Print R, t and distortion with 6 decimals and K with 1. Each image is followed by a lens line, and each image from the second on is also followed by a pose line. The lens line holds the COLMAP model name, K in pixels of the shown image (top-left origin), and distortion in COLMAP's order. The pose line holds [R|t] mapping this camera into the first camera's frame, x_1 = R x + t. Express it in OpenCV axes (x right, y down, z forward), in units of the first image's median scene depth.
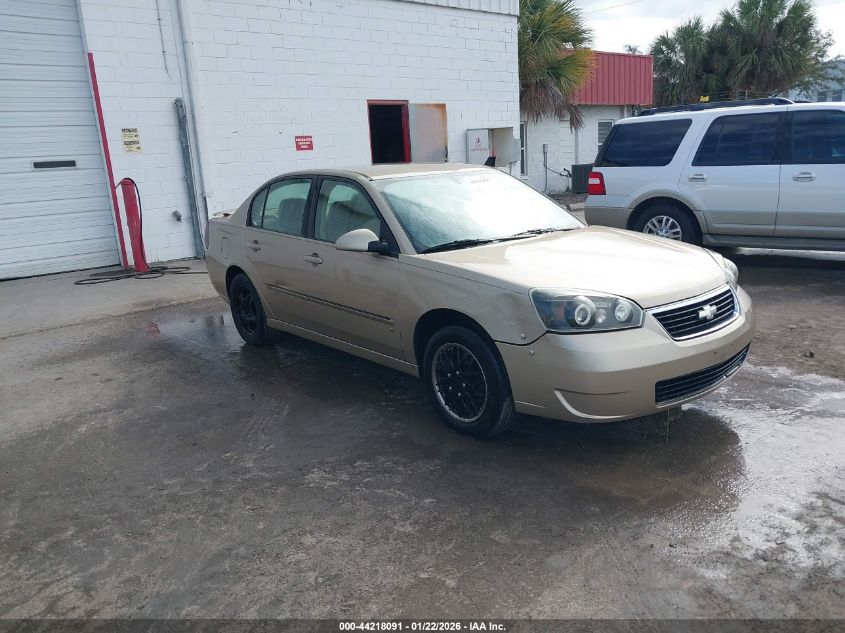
lens RADIAL K [[671.3, 0, 418.8], [0, 671.3, 319.0], [0, 0, 1]] dist [-0.005399, 0.005330]
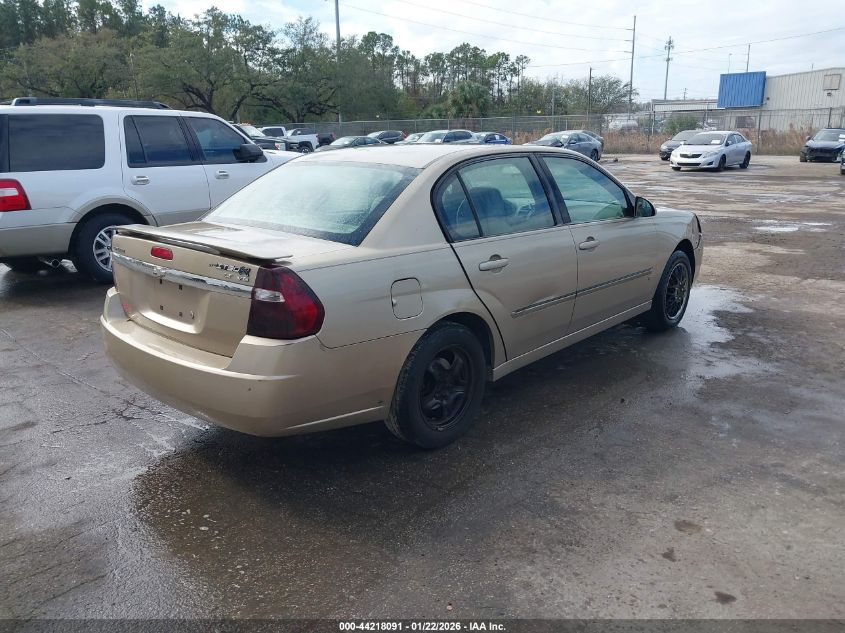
lens RADIAL K [[671.3, 0, 418.8], [0, 671.3, 319.0], [0, 0, 1]] dist [-0.005399, 0.005330]
pose [[-0.147924, -0.208068, 0.966864, -0.816118], [0.254044, 0.936822, 0.240470, -0.218681], [-0.955814, 0.281198, -0.085720, 1.073207]]
